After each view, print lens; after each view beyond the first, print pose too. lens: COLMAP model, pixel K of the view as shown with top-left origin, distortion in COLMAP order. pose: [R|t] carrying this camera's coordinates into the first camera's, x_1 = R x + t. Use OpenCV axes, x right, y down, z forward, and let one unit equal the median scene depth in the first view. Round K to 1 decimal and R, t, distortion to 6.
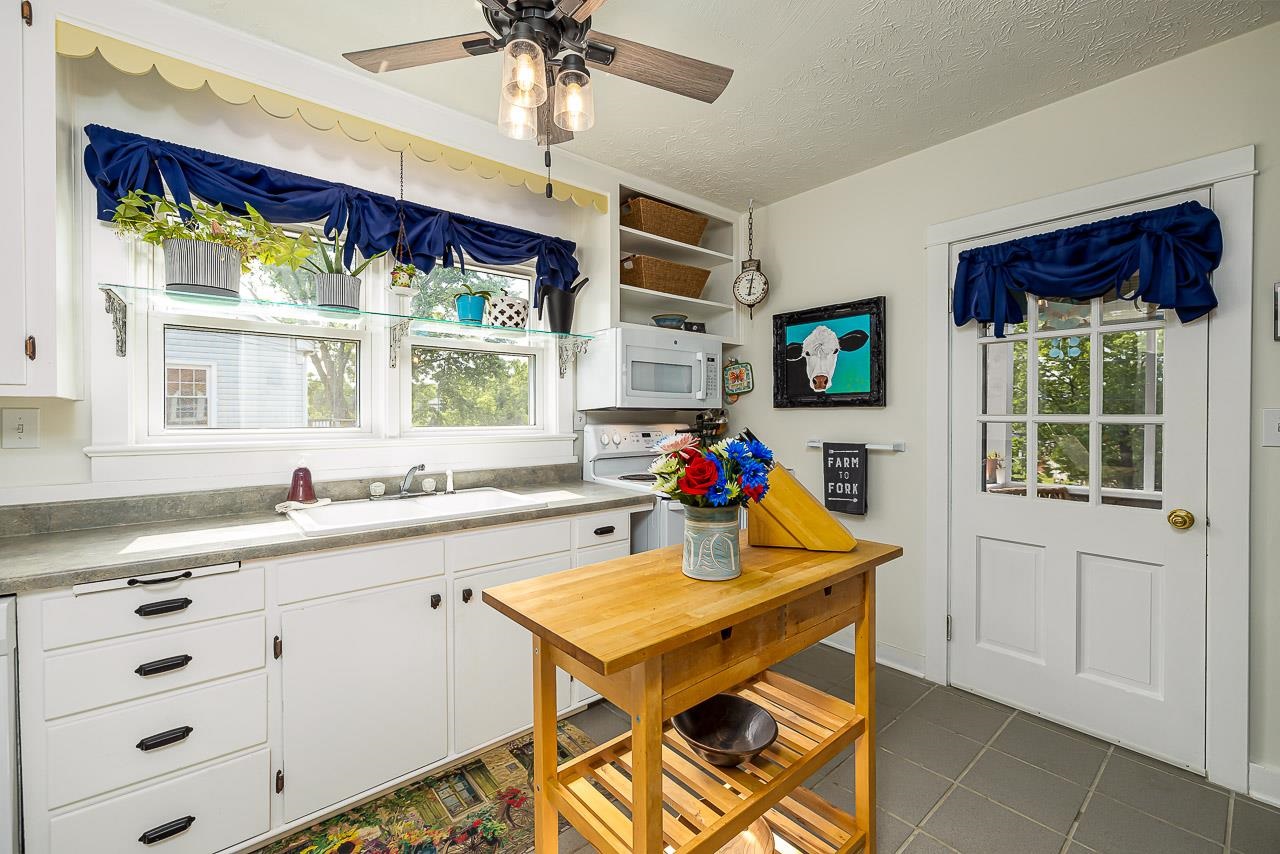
lens RADIAL K [[535.7, 0, 640.8], [0, 535.7, 419.5], [0, 0, 1]] dist [-0.001012, -0.000703]
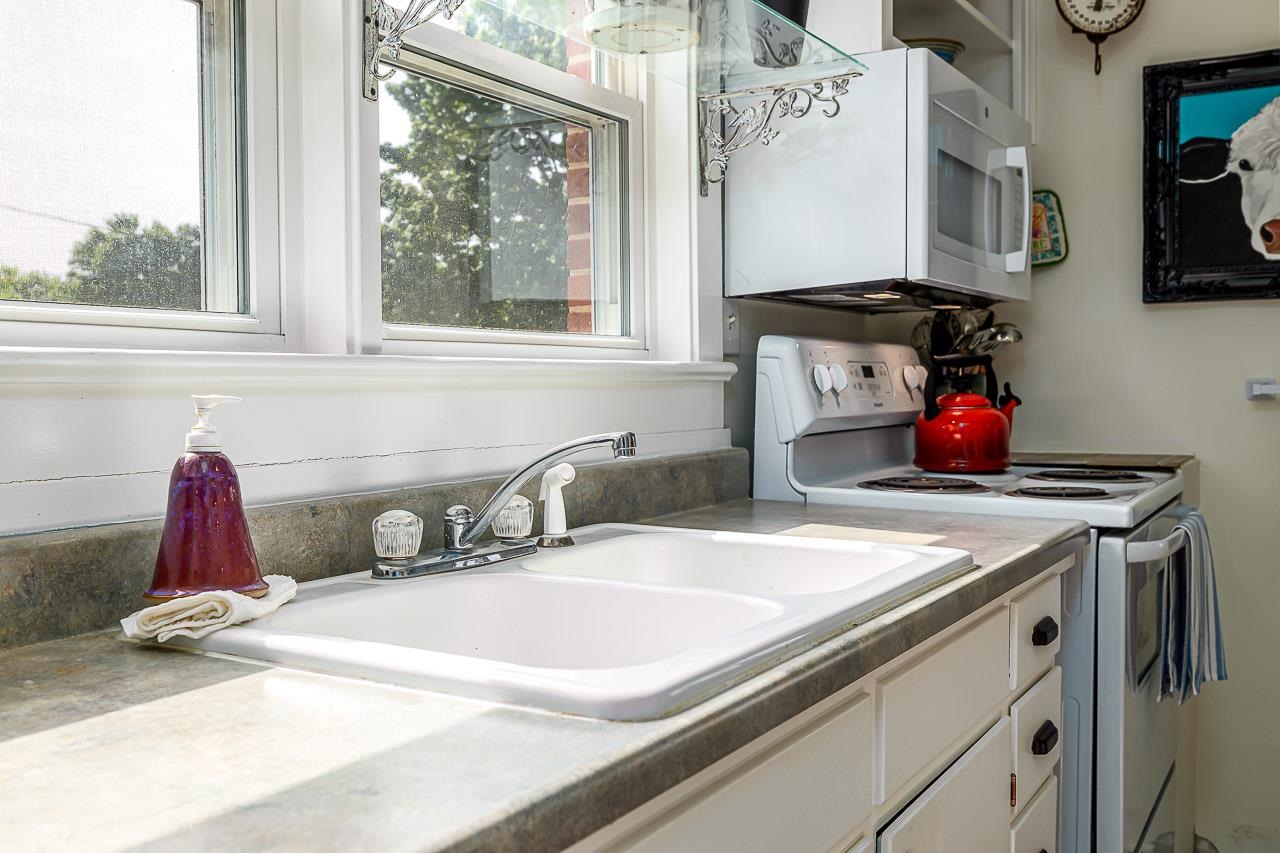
lens RADIAL K [[1205.6, 0, 640.0], [0, 1205.6, 426.5], [0, 0, 1]] dist [0.003800, -0.001002]
pose [[0.952070, -0.017068, 0.305404, -0.410262], [0.008504, 0.999533, 0.029351, 0.043274], [-0.305762, -0.025347, 0.951771, 0.285027]]
